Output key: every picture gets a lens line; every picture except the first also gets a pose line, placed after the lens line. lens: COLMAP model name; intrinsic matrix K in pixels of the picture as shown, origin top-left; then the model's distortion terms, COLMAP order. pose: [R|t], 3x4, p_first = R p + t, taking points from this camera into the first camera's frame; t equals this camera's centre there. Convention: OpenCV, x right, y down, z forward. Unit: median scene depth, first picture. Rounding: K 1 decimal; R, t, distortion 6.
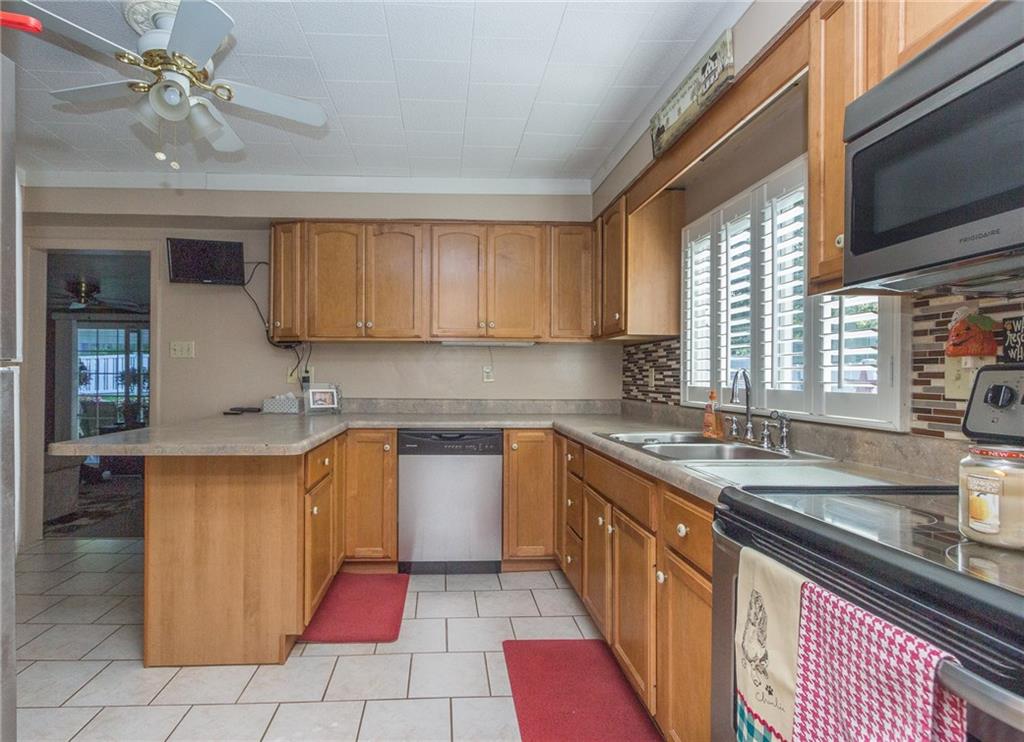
lens RADIAL K [[511.9, 0, 452.8], [0, 511.9, 374.3], [0, 0, 1]] dist [-0.001757, -0.000133]
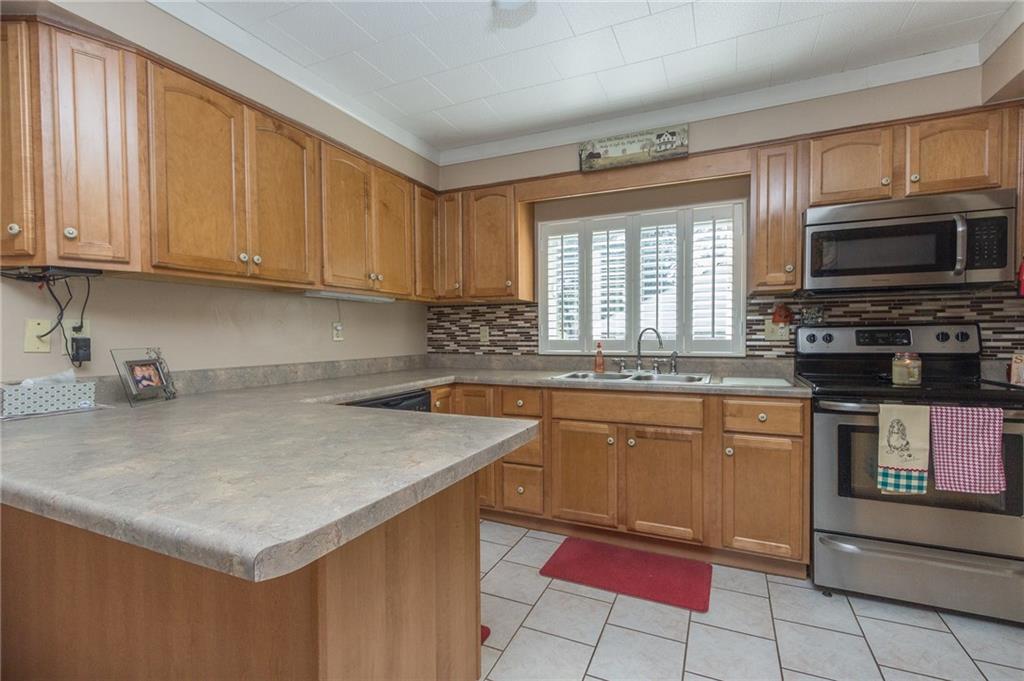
lens RADIAL K [[469.9, 0, 510.0], [0, 469.9, 342.0], [0, 0, 1]] dist [0.006172, -0.001573]
pose [[0.449782, -0.022997, 0.892842, -0.672635], [0.005452, 0.999721, 0.023003, -0.000295], [-0.893121, -0.005479, 0.449782, 0.498413]]
